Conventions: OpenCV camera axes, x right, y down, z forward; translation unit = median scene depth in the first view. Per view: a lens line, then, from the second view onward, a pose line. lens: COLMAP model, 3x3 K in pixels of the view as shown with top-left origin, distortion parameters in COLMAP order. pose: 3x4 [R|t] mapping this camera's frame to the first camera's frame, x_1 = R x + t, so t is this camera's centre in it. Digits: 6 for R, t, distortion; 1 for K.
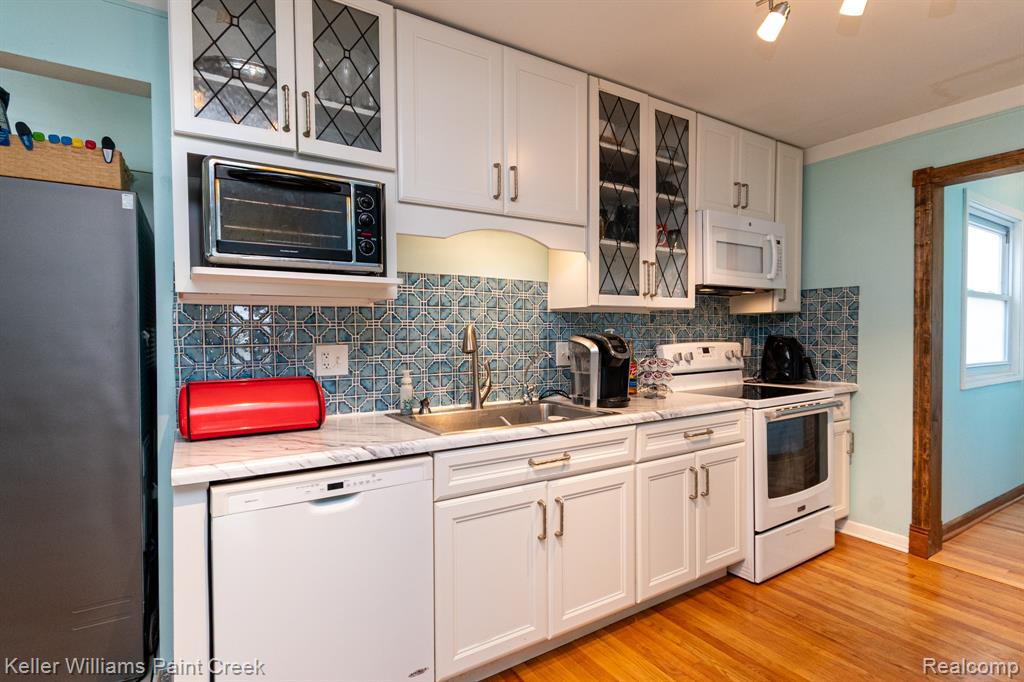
lens RADIAL K [[514.5, 0, 522.4], [0, 514.5, 345.9], [0, 0, 1]] dist [0.002402, -0.002537]
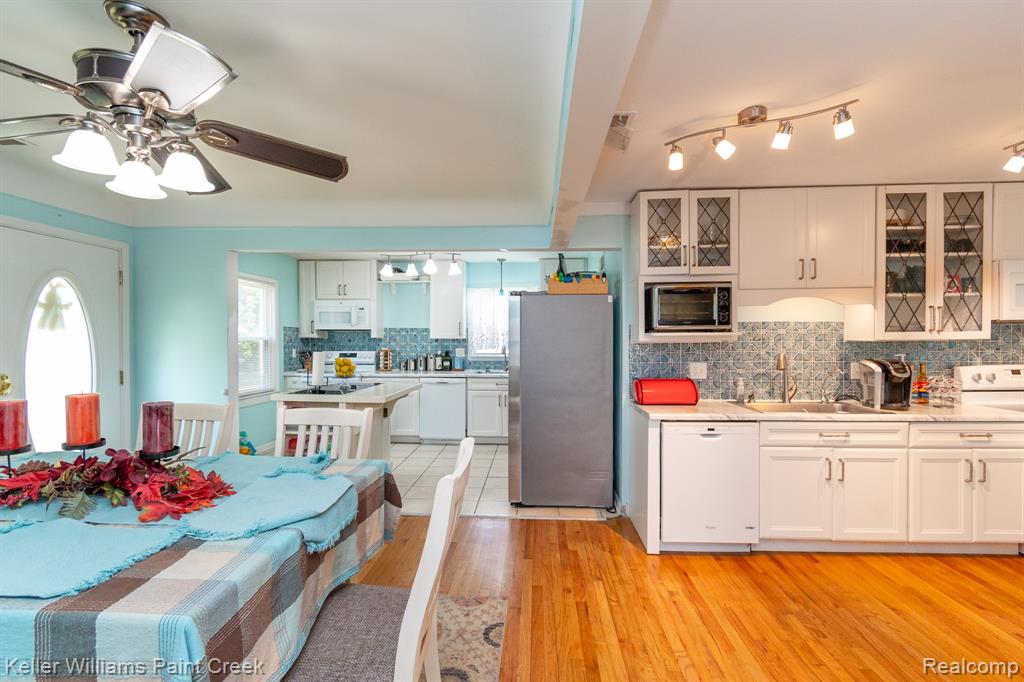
lens RADIAL K [[463.1, 0, 513.3], [0, 463.1, 345.1], [0, 0, 1]] dist [0.007851, -0.001413]
pose [[0.806980, 0.009048, -0.590509, 0.088594], [-0.011416, 0.999935, -0.000279, -0.057532], [0.590468, 0.006967, 0.807031, -0.772166]]
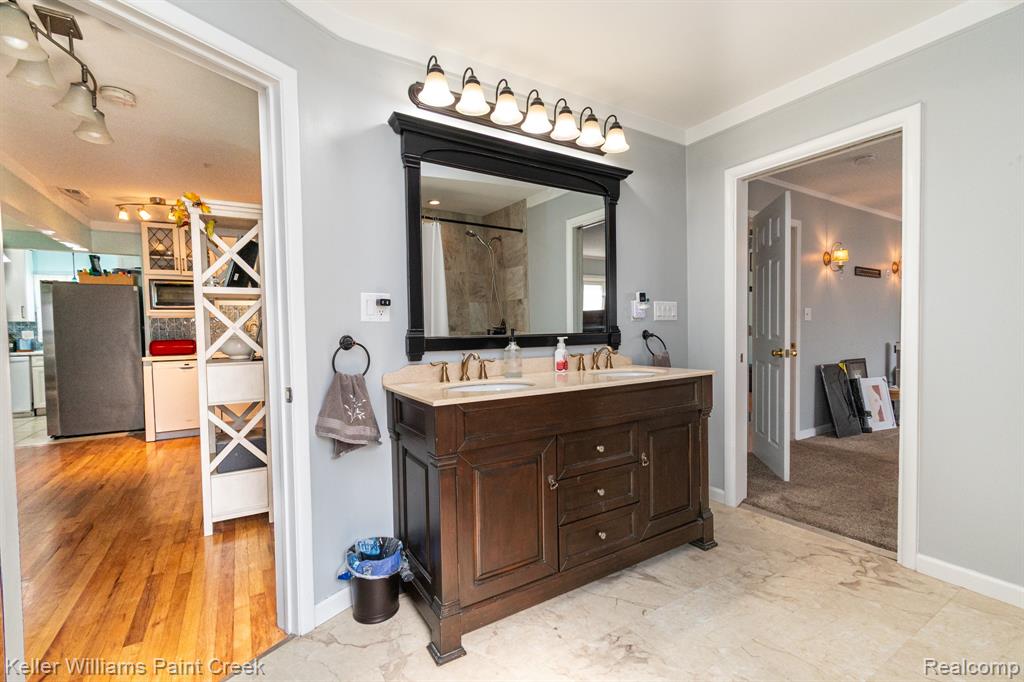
lens RADIAL K [[463.1, 0, 508.1], [0, 463.1, 347.5], [0, 0, 1]] dist [0.007851, -0.001413]
pose [[0.999300, -0.013333, -0.034947, 1.506789], [0.014012, 0.999716, 0.019263, 0.071209], [0.034680, -0.019739, 0.999204, -1.672931]]
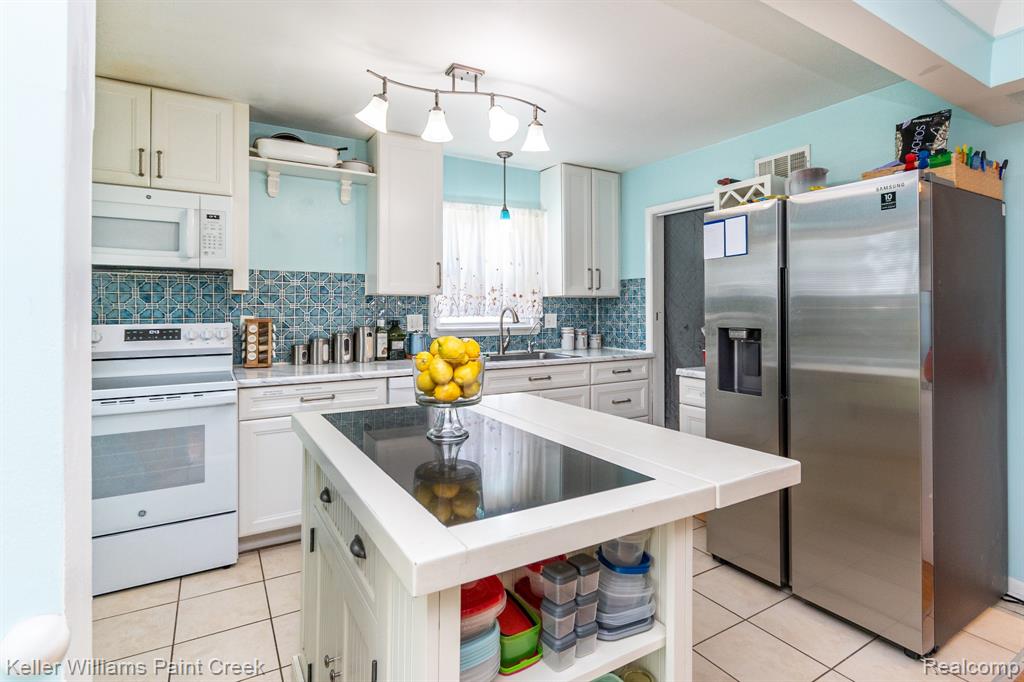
lens RADIAL K [[496.8, 0, 518.4], [0, 496.8, 310.0], [0, 0, 1]] dist [0.008332, -0.003056]
pose [[0.999050, -0.006925, -0.043022, -1.643105], [0.005949, 0.999723, -0.022772, -0.005667], [0.043167, 0.022495, 0.998815, -0.175825]]
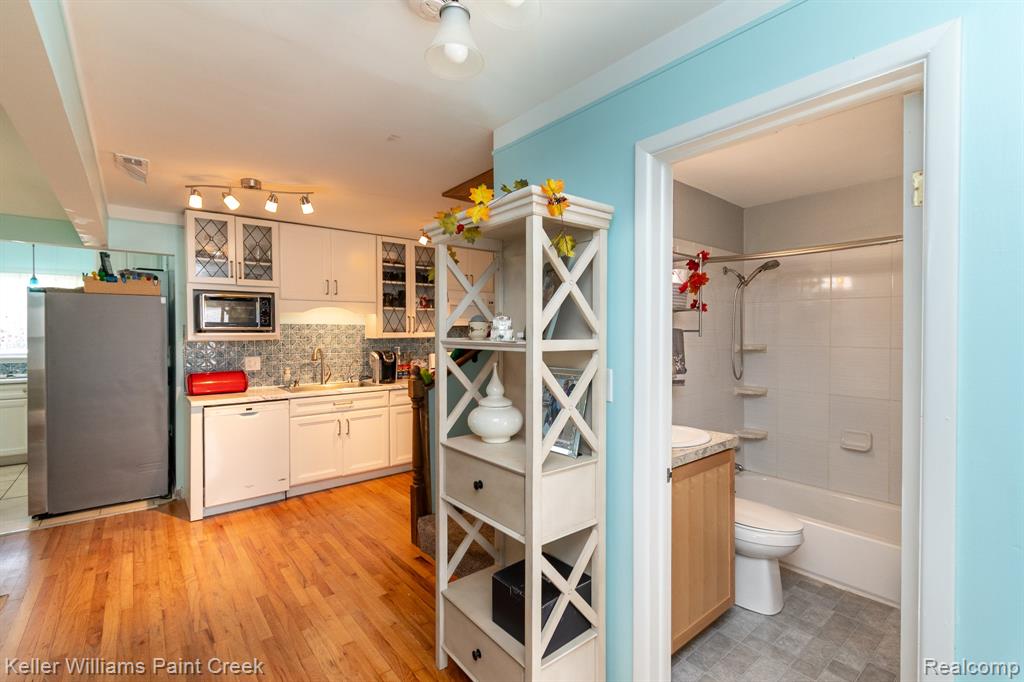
lens RADIAL K [[463.1, 0, 511.6], [0, 463.1, 336.8], [0, 0, 1]] dist [0.007851, -0.001413]
pose [[0.994376, 0.000608, 0.105902, 0.548911], [0.000089, 0.999978, -0.006577, -0.077050], [-0.105903, 0.006549, 0.994355, -1.163841]]
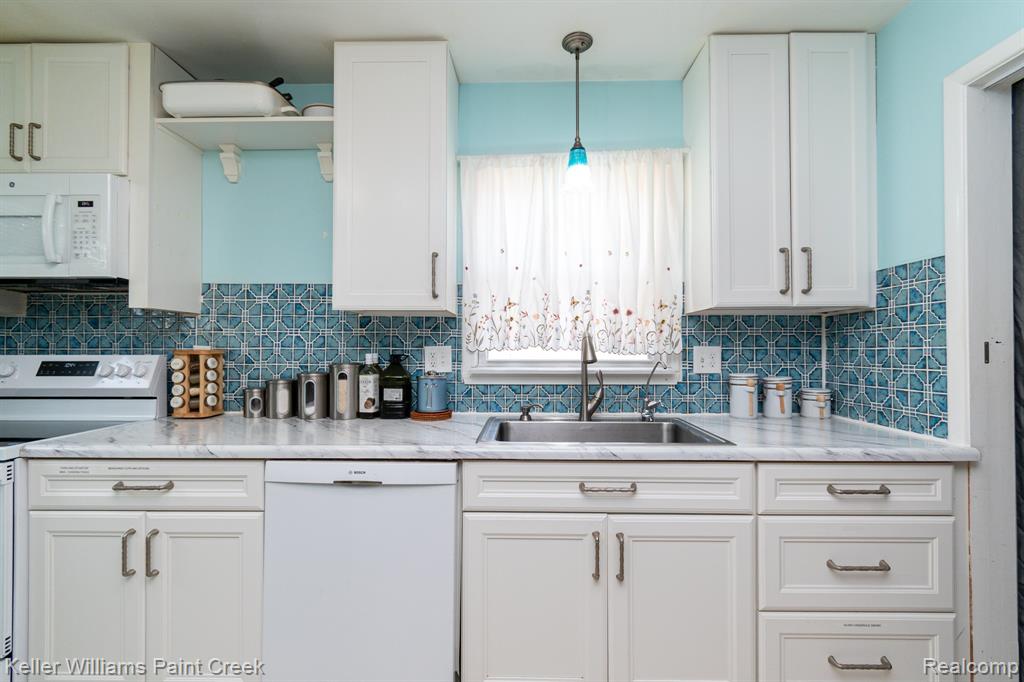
lens RADIAL K [[463.1, 0, 517.0], [0, 463.1, 341.8], [0, 0, 1]] dist [0.007851, -0.001413]
pose [[0.820951, -0.011170, -0.570889, -1.356647], [-0.009631, 0.999396, -0.033404, -0.008543], [0.570917, 0.032921, 0.820347, 0.837644]]
